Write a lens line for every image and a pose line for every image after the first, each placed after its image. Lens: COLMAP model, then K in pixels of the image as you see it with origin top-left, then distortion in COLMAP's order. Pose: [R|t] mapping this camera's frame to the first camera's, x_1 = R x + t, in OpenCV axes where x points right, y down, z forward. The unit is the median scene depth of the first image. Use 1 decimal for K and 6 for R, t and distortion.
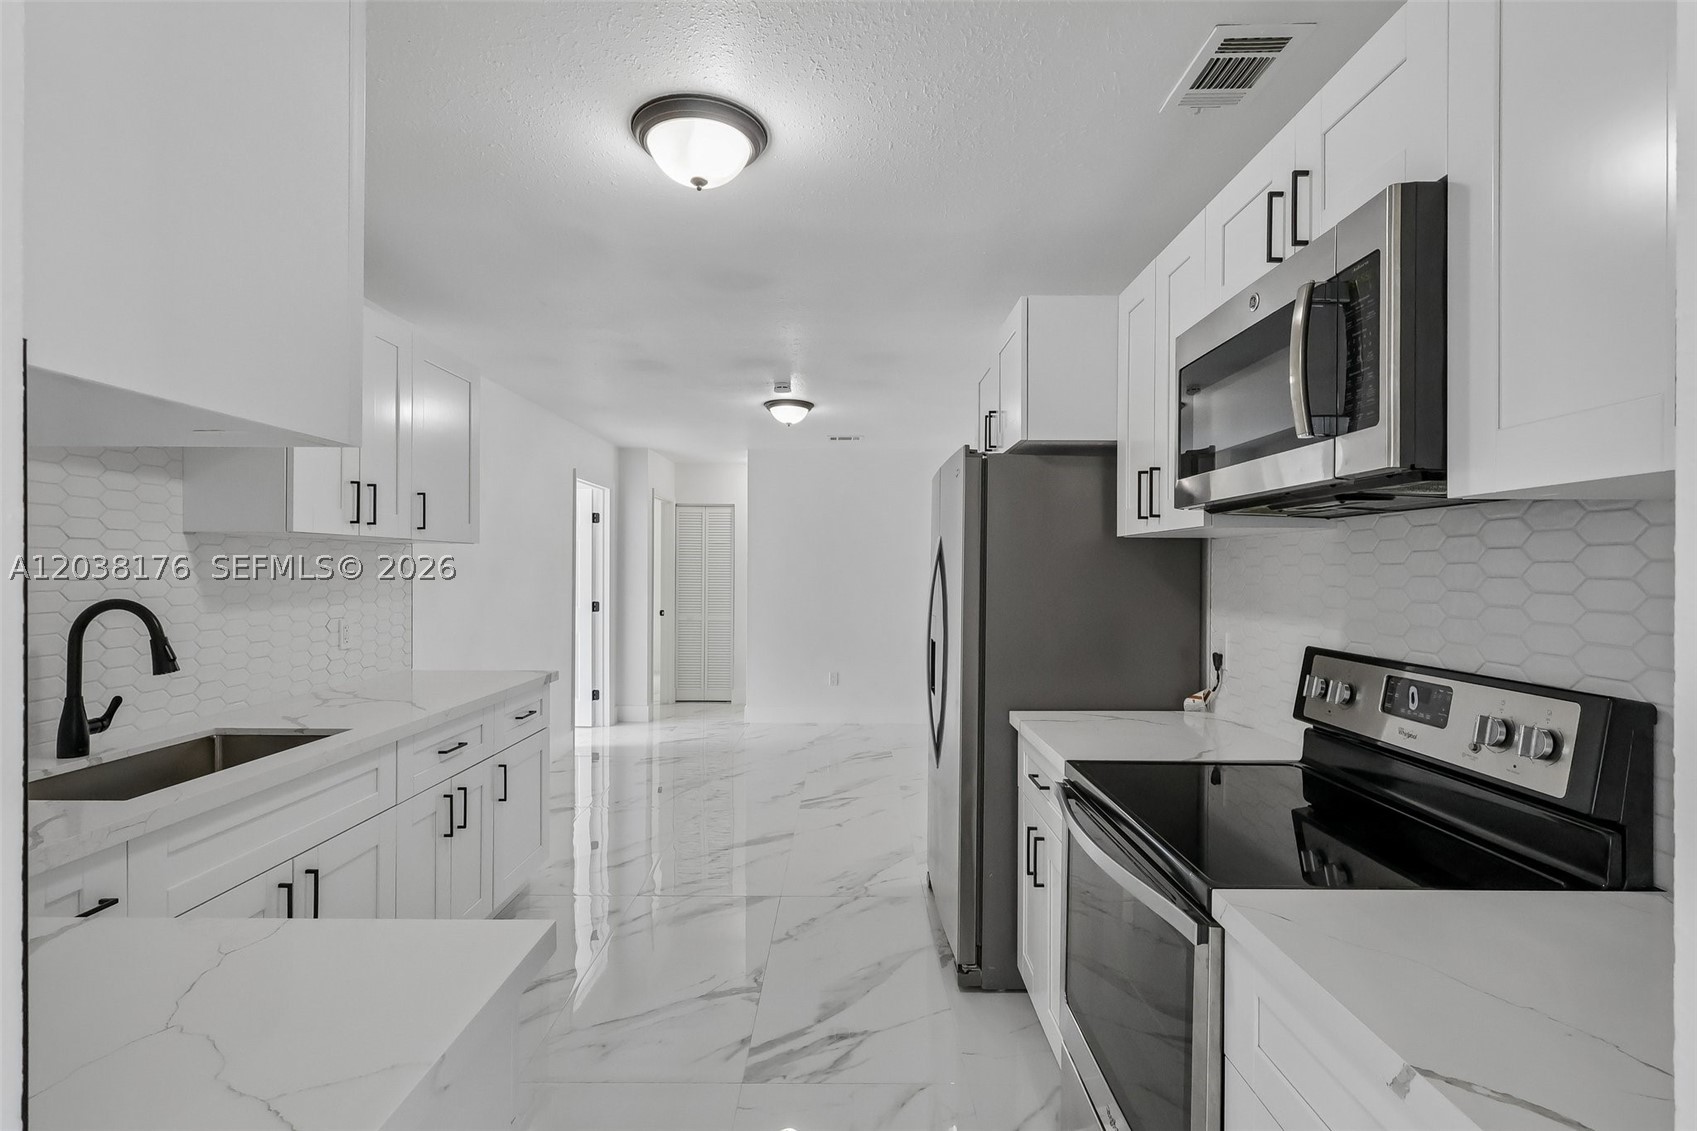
lens RADIAL K [[789.1, 0, 847.5], [0, 789.1, 564.2], [0, 0, 1]] dist [0.000526, 0.000118]
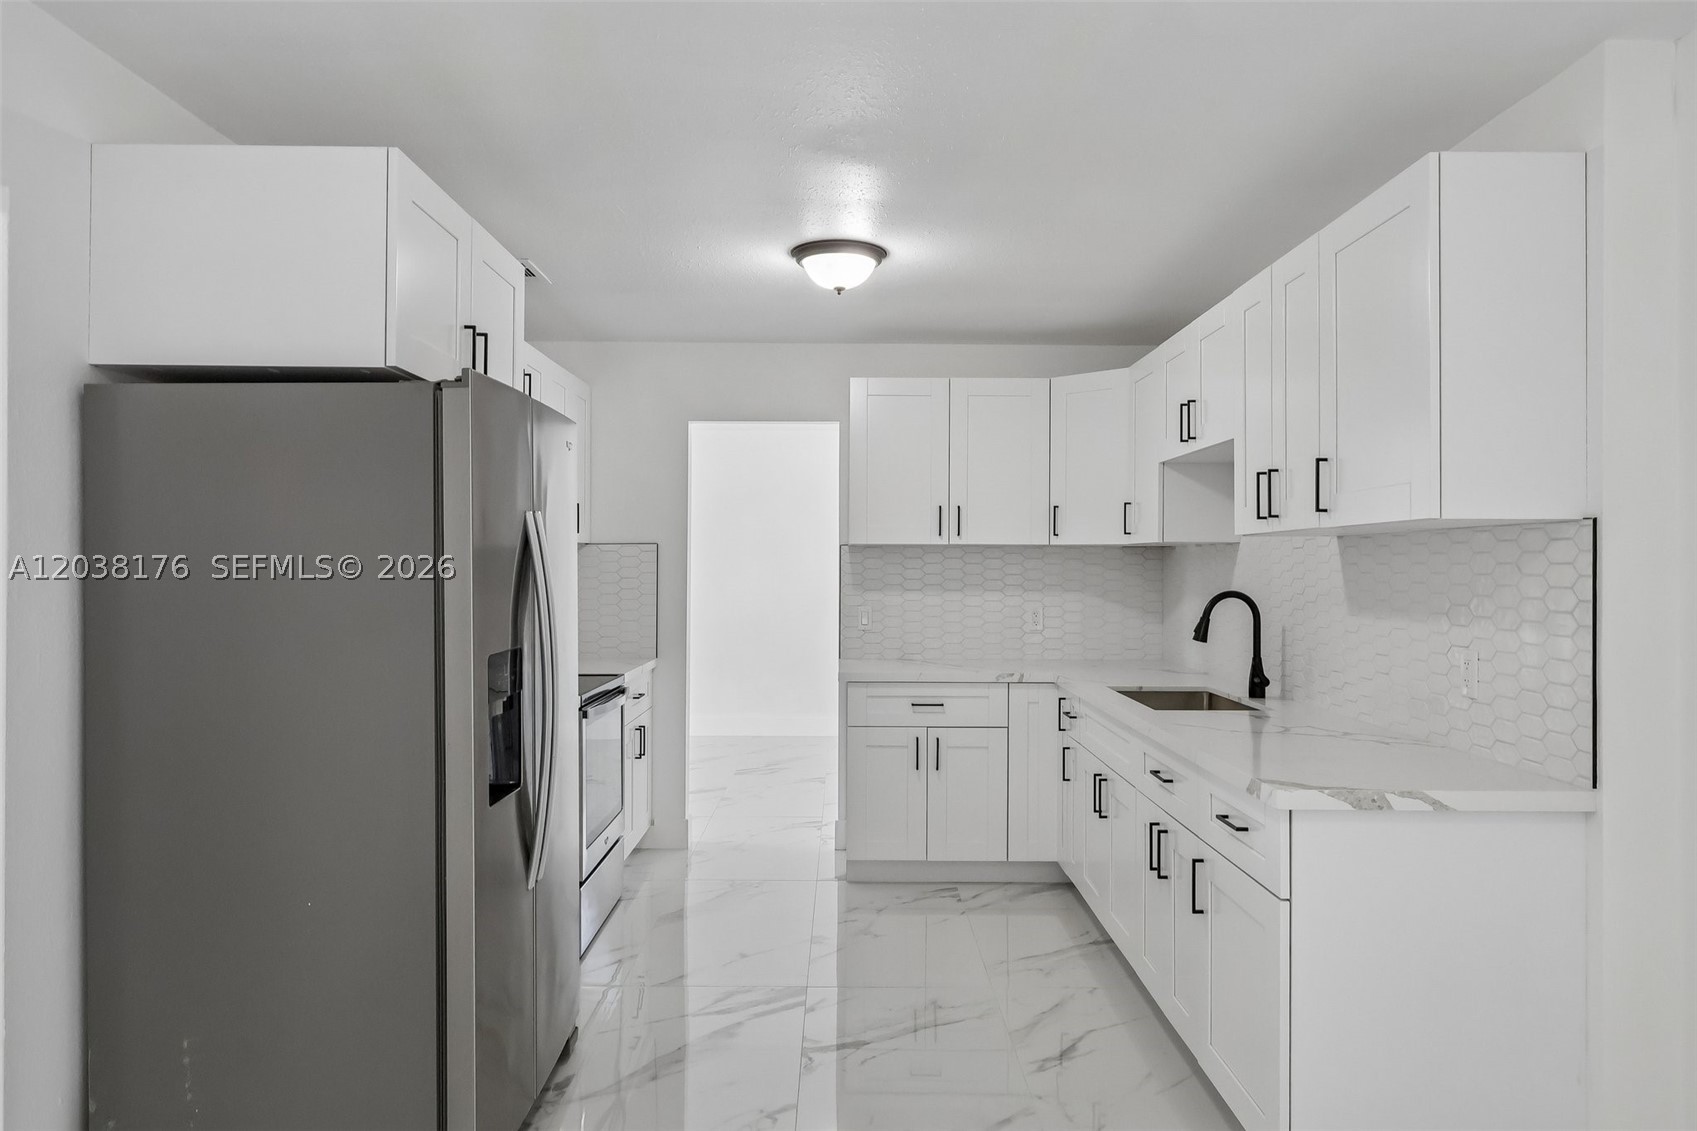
lens RADIAL K [[1101.5, 0, 851.4], [0, 1101.5, 572.1], [0, 0, 1]] dist [0.003360, 0.001490]
pose [[-0.999891, -0.008380, -0.012178, -0.160911], [-0.008337, 0.999959, -0.003632, 0.019868], [0.012208, -0.003531, -0.999919, 2.471010]]
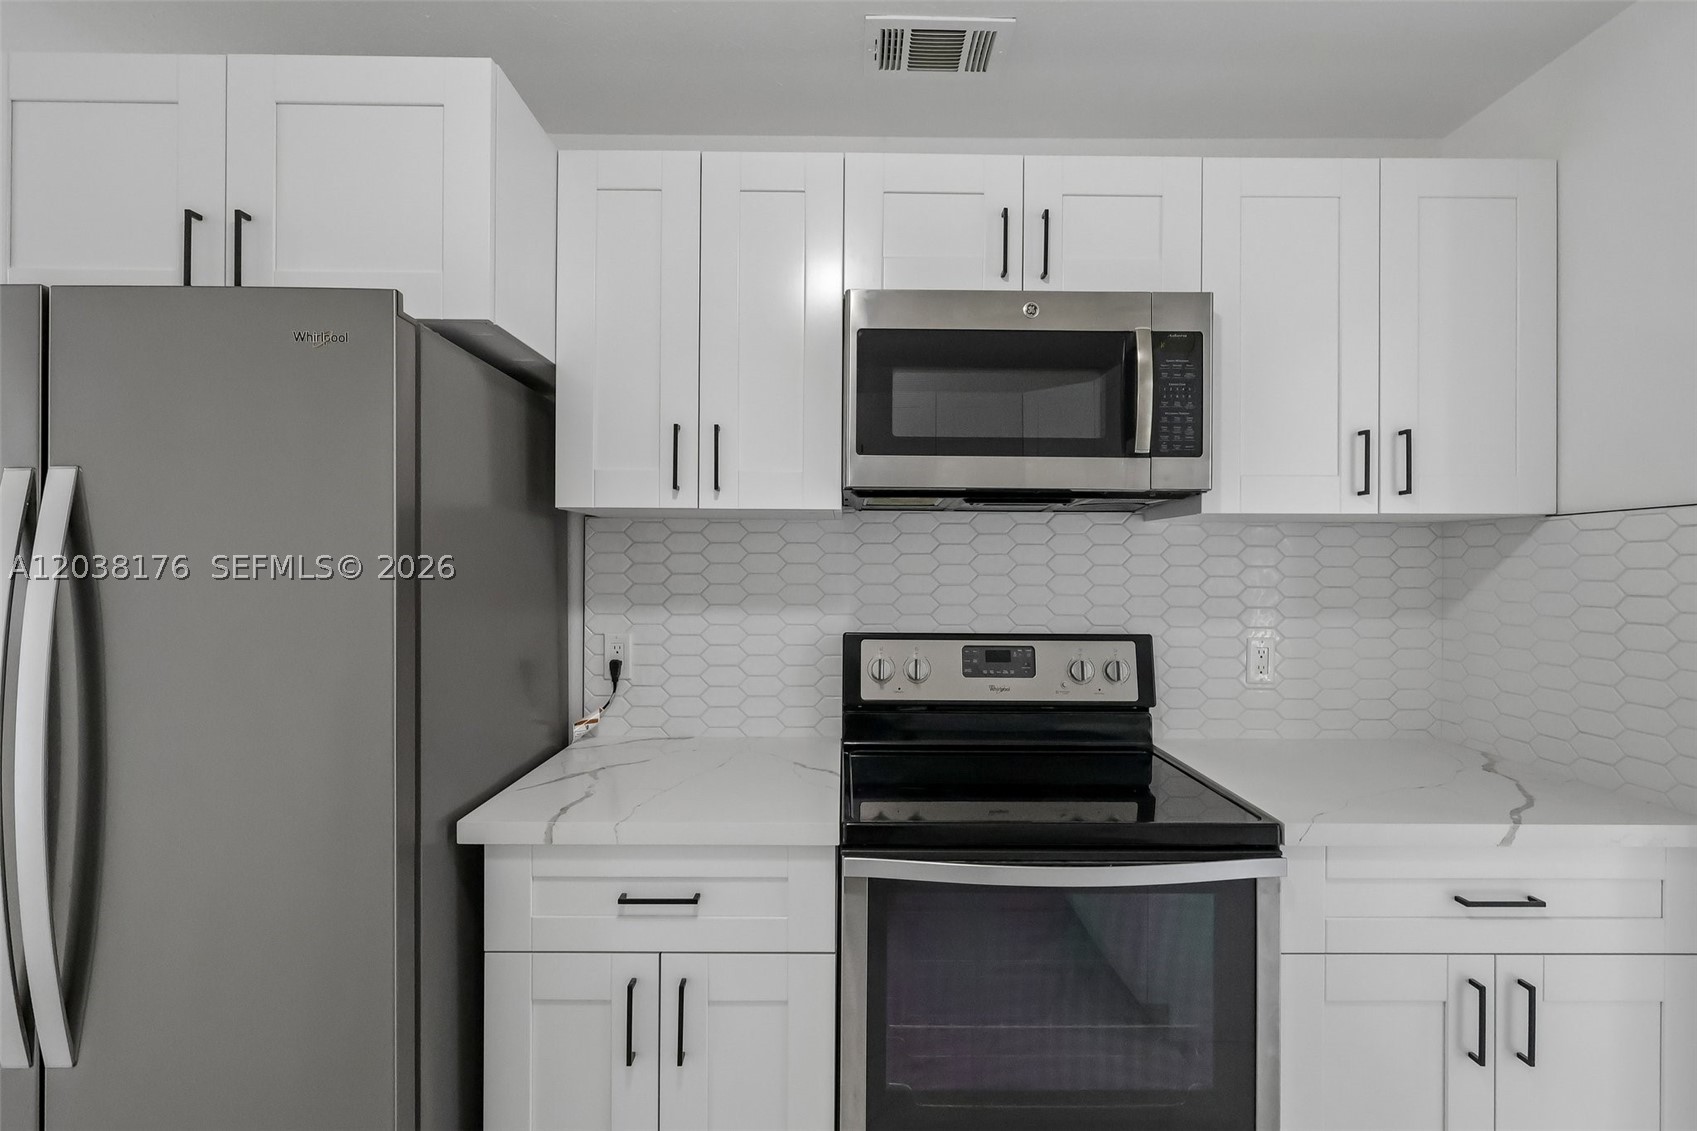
lens RADIAL K [[789.1, 0, 847.5], [0, 789.1, 564.2], [0, 0, 1]] dist [0.000526, 0.000118]
pose [[-0.017976, -0.005822, 0.999821, -0.358180], [-0.014474, 0.999880, 0.005562, 0.007671], [-0.999734, -0.014371, -0.018058, 0.822269]]
